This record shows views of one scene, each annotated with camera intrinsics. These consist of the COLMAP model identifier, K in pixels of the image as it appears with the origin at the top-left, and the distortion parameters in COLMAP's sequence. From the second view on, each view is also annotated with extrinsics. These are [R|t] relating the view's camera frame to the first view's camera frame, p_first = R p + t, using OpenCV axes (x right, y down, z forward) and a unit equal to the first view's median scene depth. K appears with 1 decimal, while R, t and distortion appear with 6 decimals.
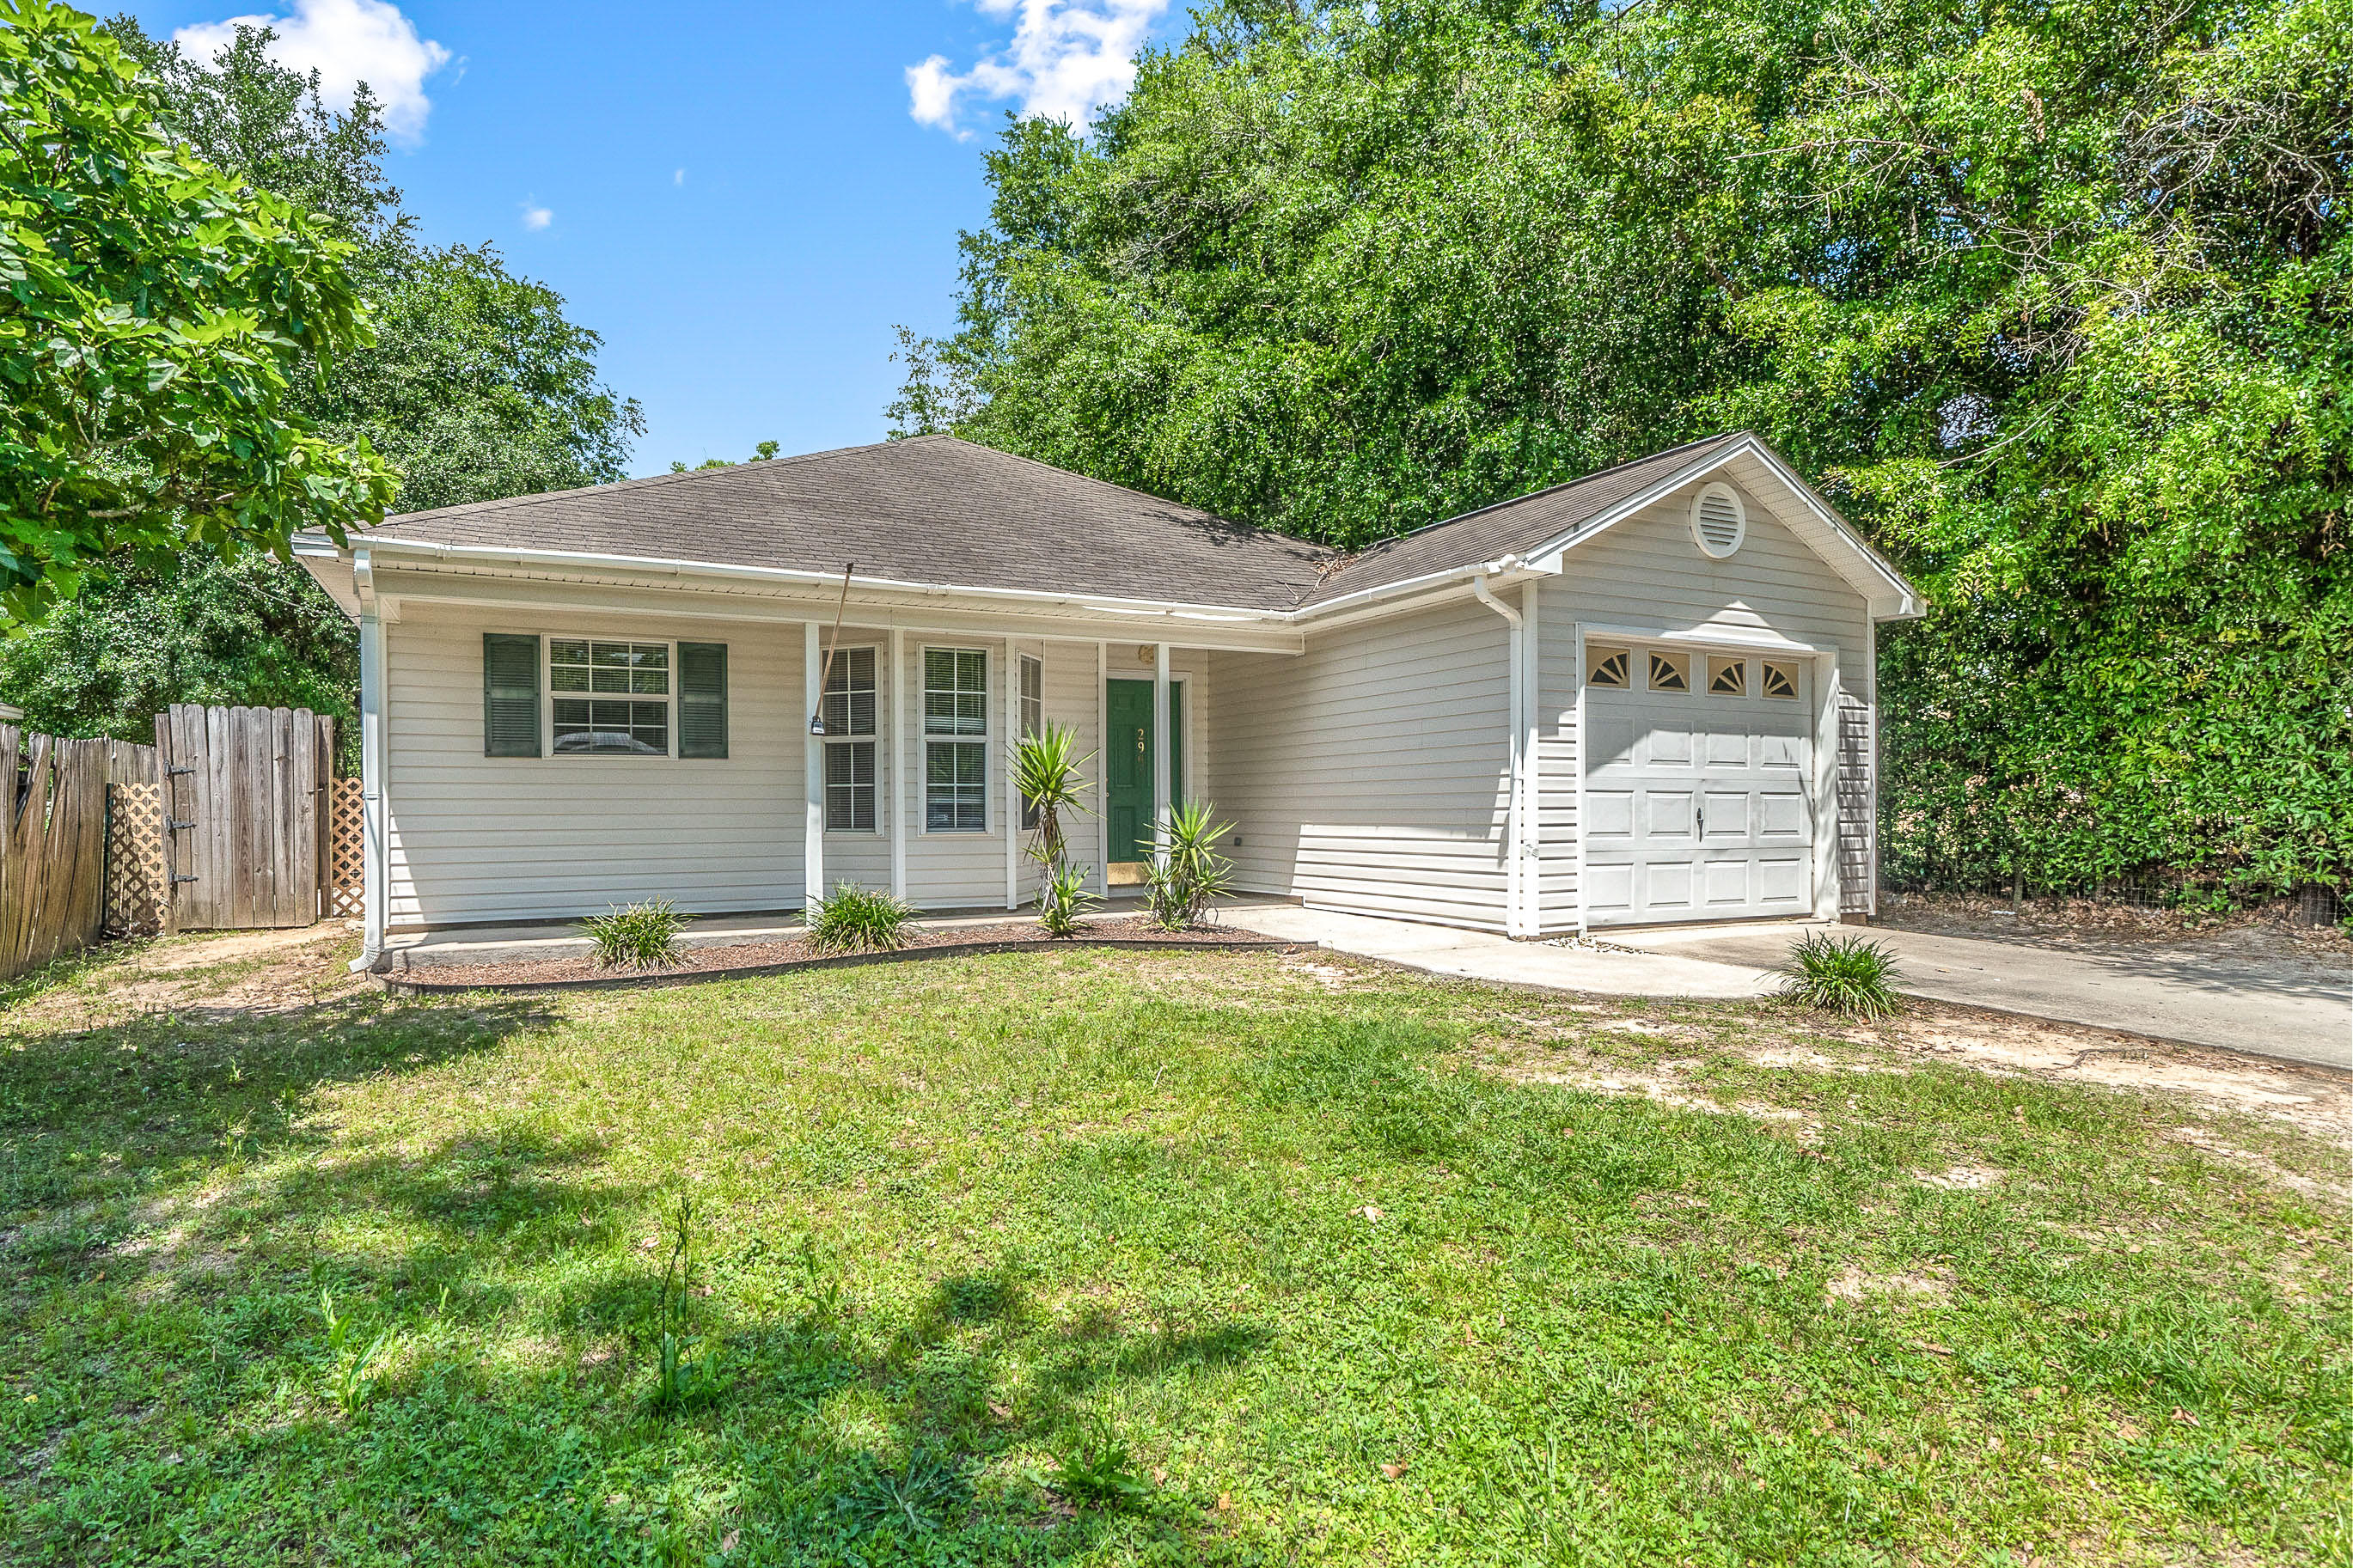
lens RADIAL K [[1252.3, 0, 1176.4], [0, 1252.3, 821.5], [0, 0, 1]] dist [0.002112, 0.000462]
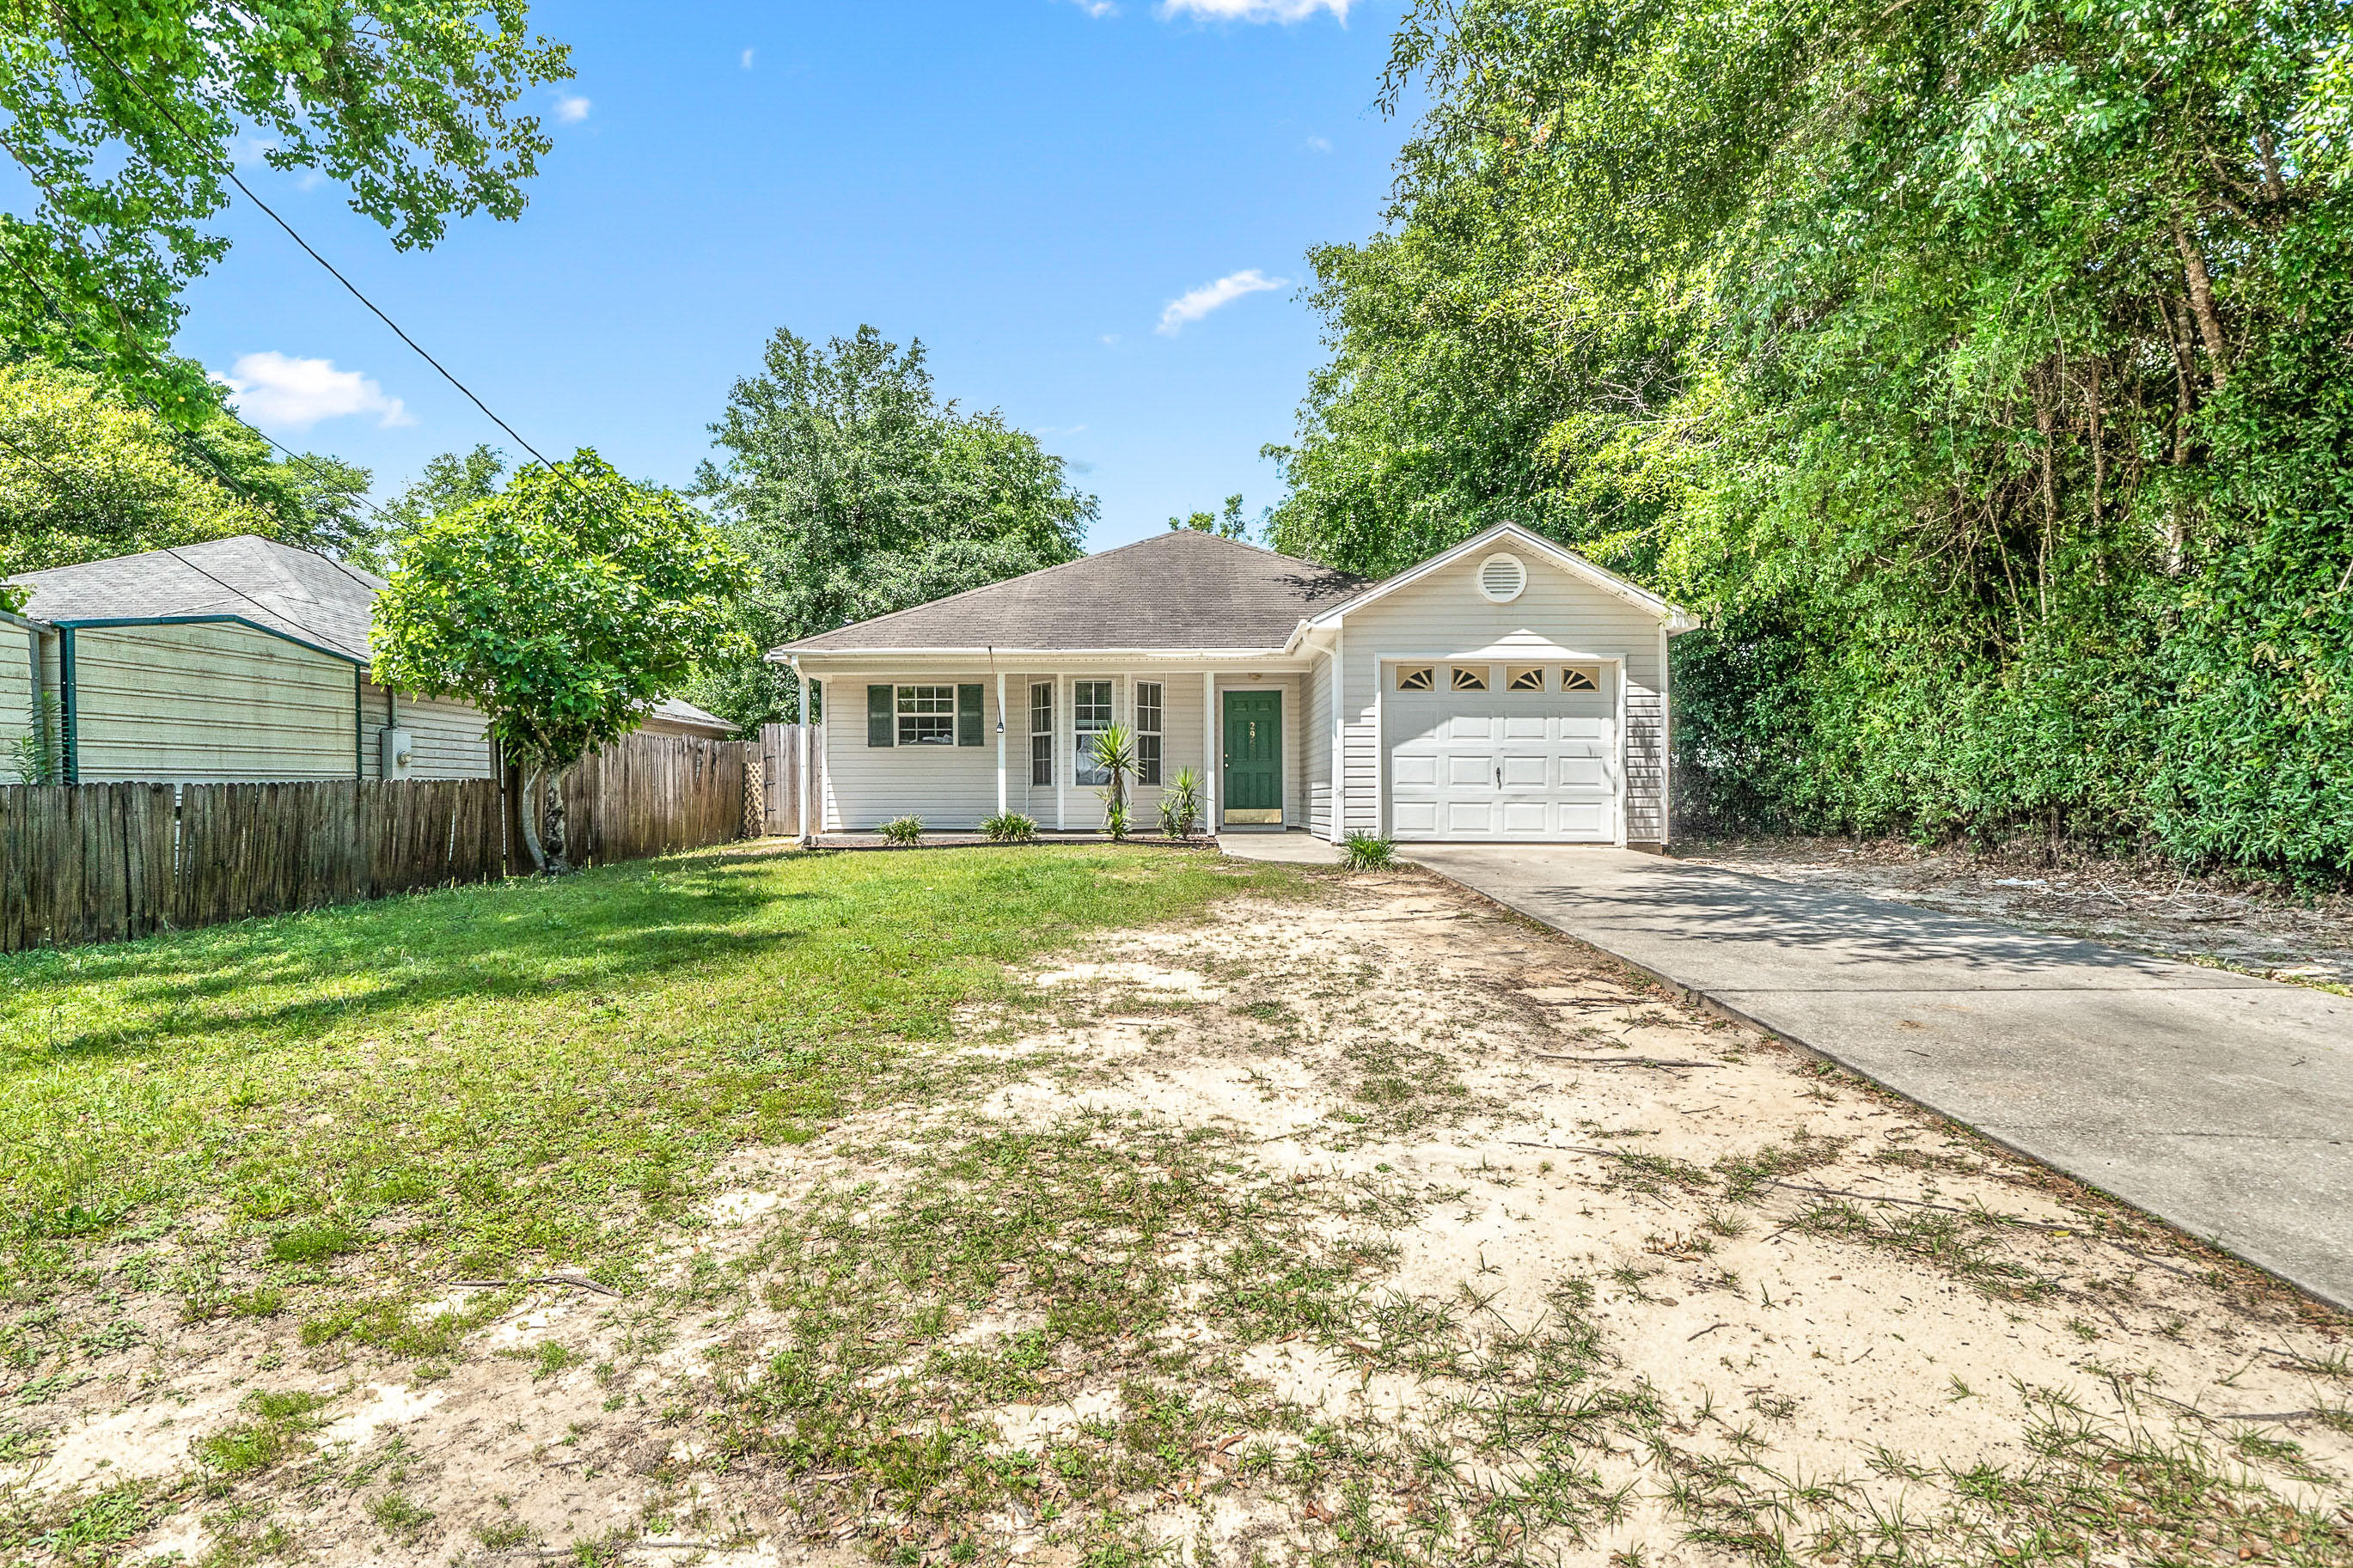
lens RADIAL K [[1252.3, 0, 1176.4], [0, 1252.3, 821.5], [0, 0, 1]] dist [0.002112, 0.000462]
pose [[0.886165, 0.010449, -0.463253, 0.761752], [-0.007435, 0.999938, 0.008332, 0.044474], [0.463311, -0.003939, 0.886187, -0.516723]]
